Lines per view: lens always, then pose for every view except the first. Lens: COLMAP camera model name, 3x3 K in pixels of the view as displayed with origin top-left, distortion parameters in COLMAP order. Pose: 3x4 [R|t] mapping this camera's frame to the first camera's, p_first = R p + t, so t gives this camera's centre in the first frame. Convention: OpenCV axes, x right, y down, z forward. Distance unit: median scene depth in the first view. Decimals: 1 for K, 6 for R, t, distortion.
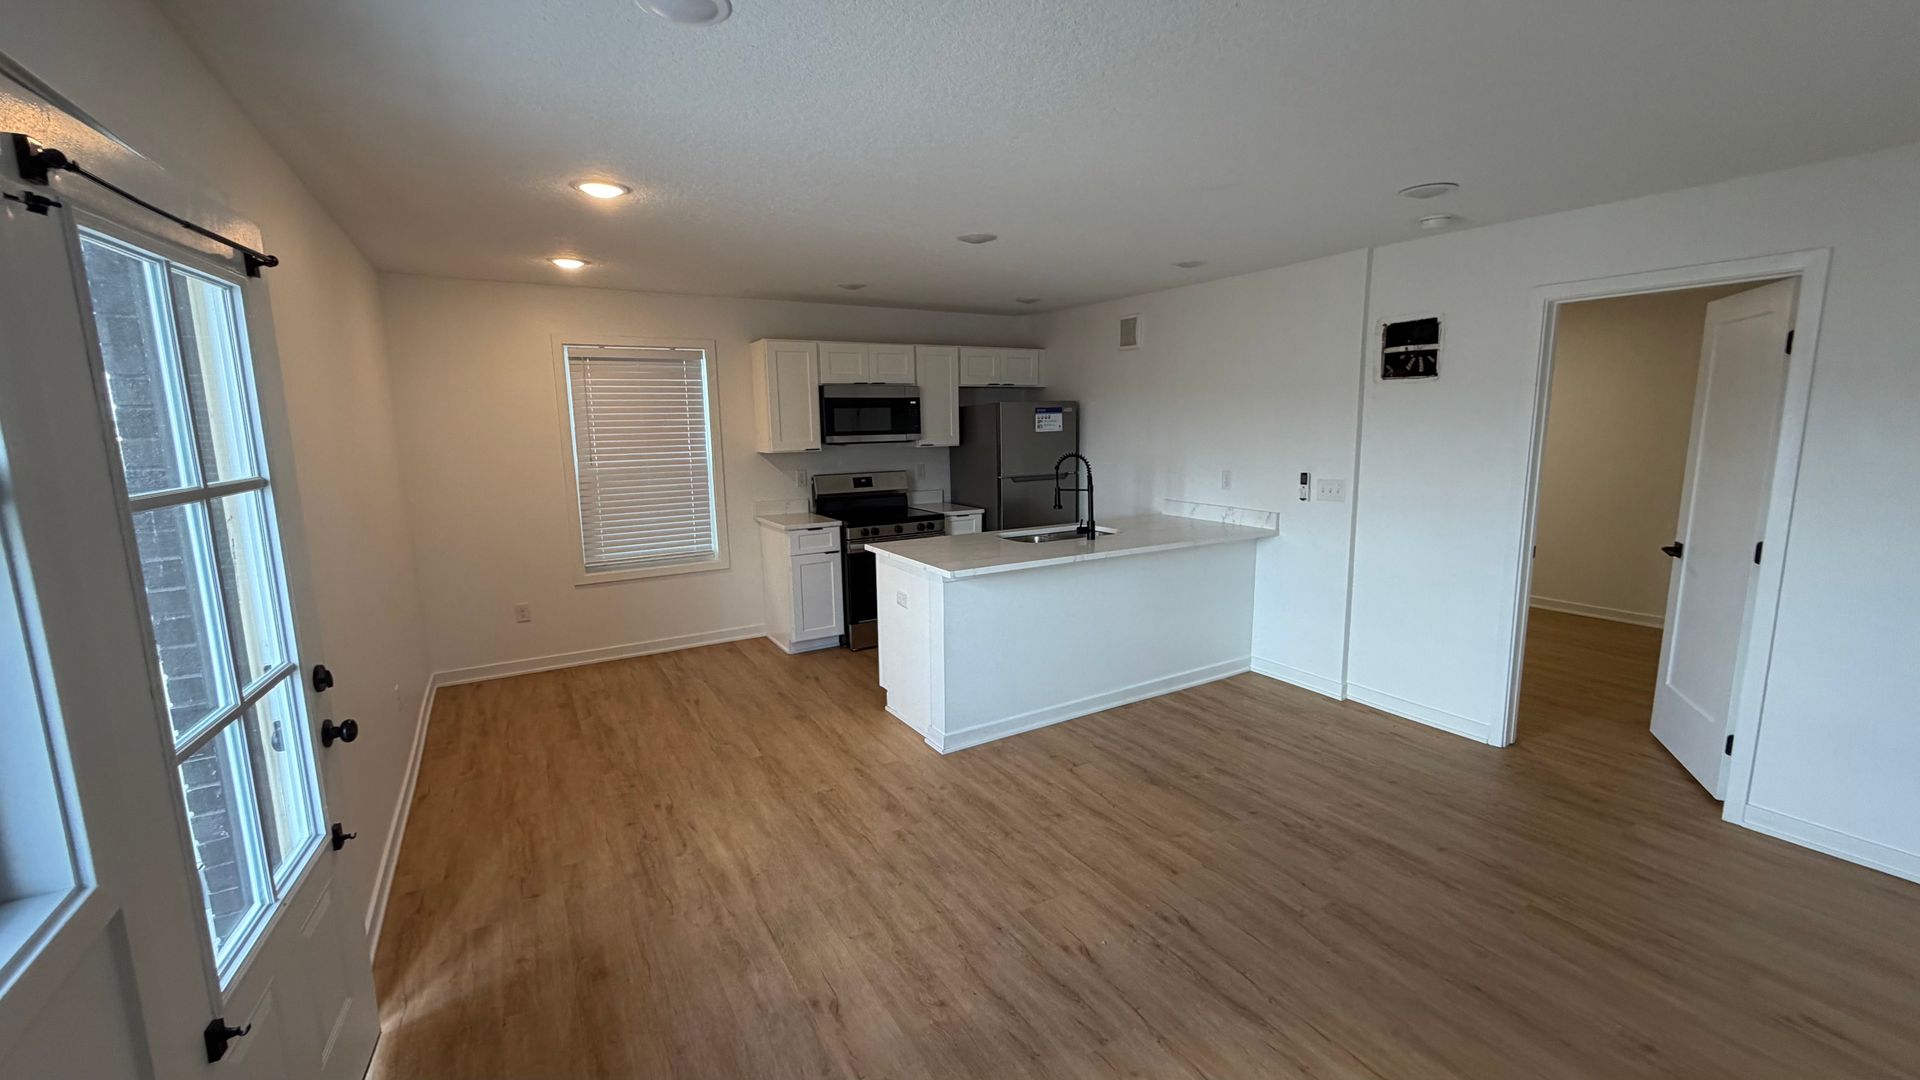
lens RADIAL K [[764.4, 0, 970.4], [0, 764.4, 544.4], [0, 0, 1]] dist [-0.002918, 0.001007]
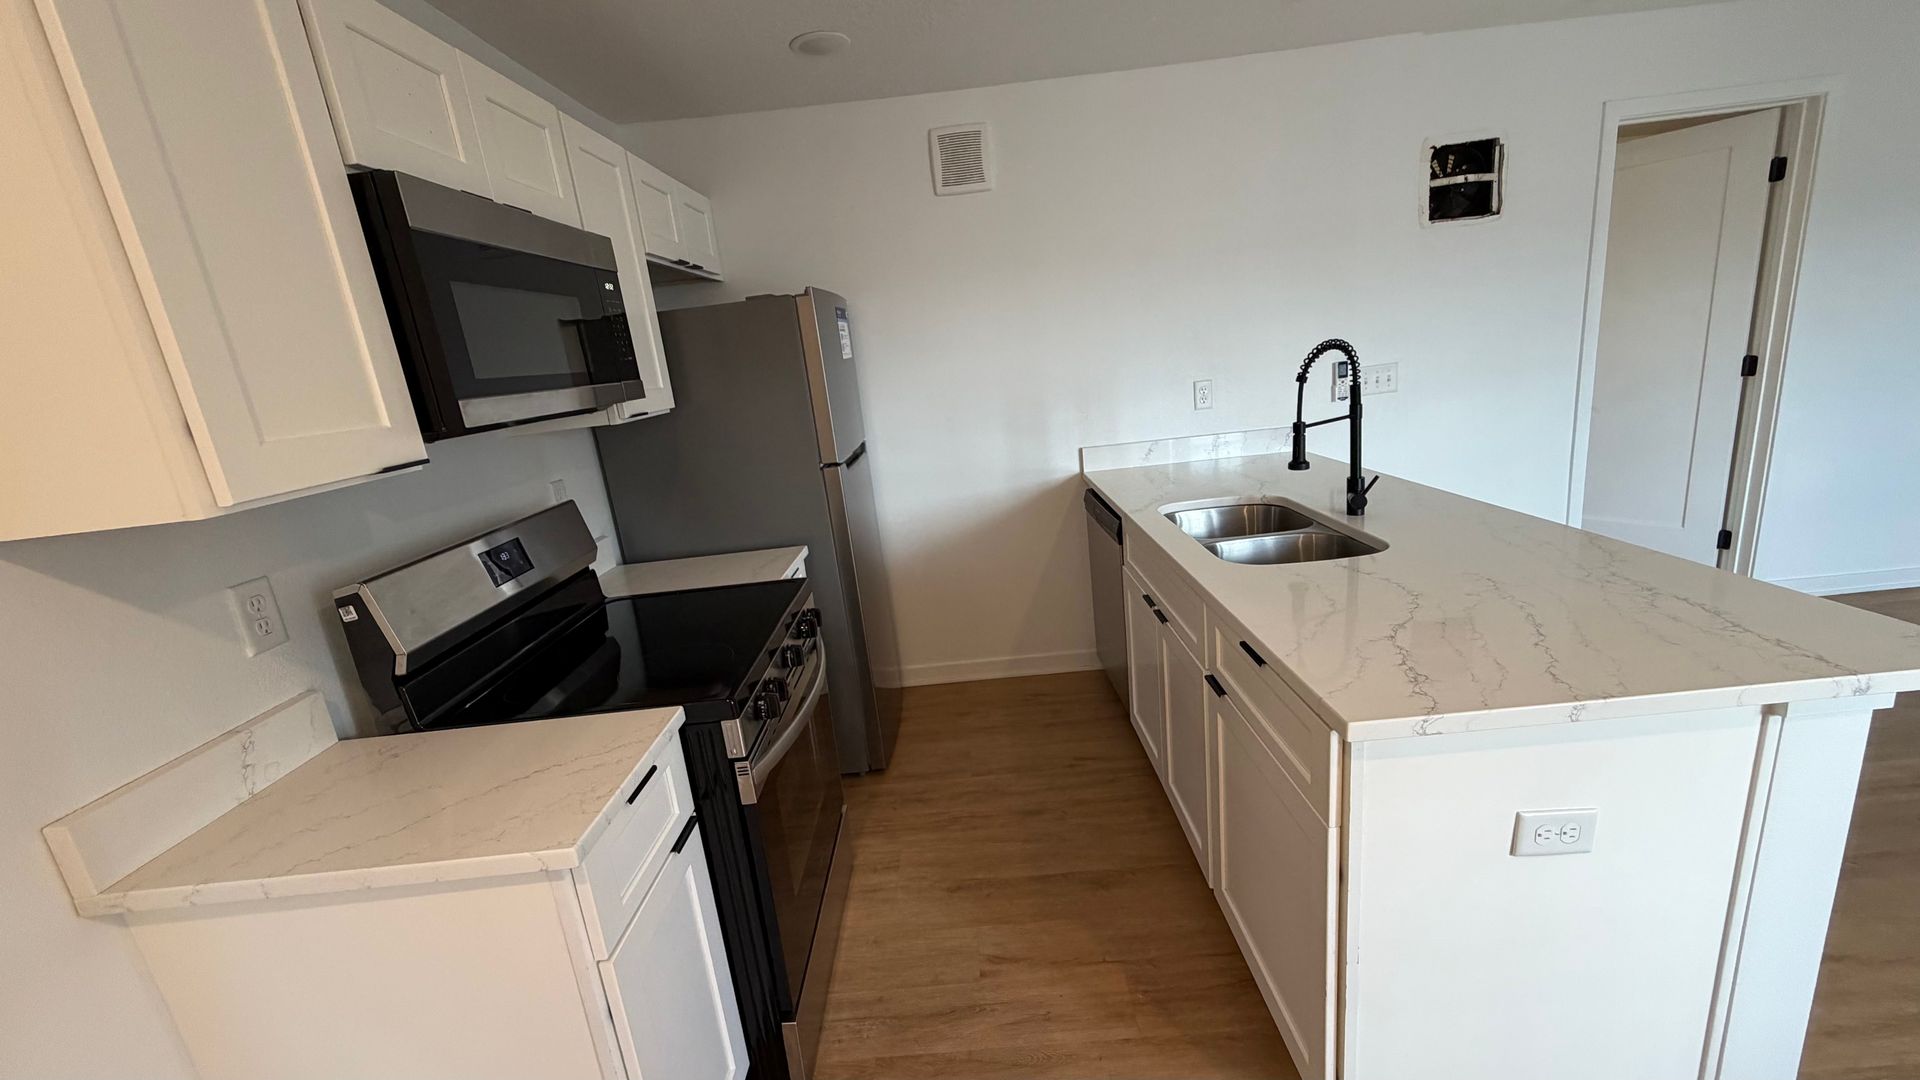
lens RADIAL K [[764.4, 0, 962.4], [0, 764.4, 550.9], [0, 0, 1]] dist [-0.002918, 0.001007]
pose [[0.509134, -0.261066, 0.820139, -0.360699], [0.238689, 0.958340, 0.156883, -0.112276], [-0.826929, 0.115883, 0.550237, 0.859252]]
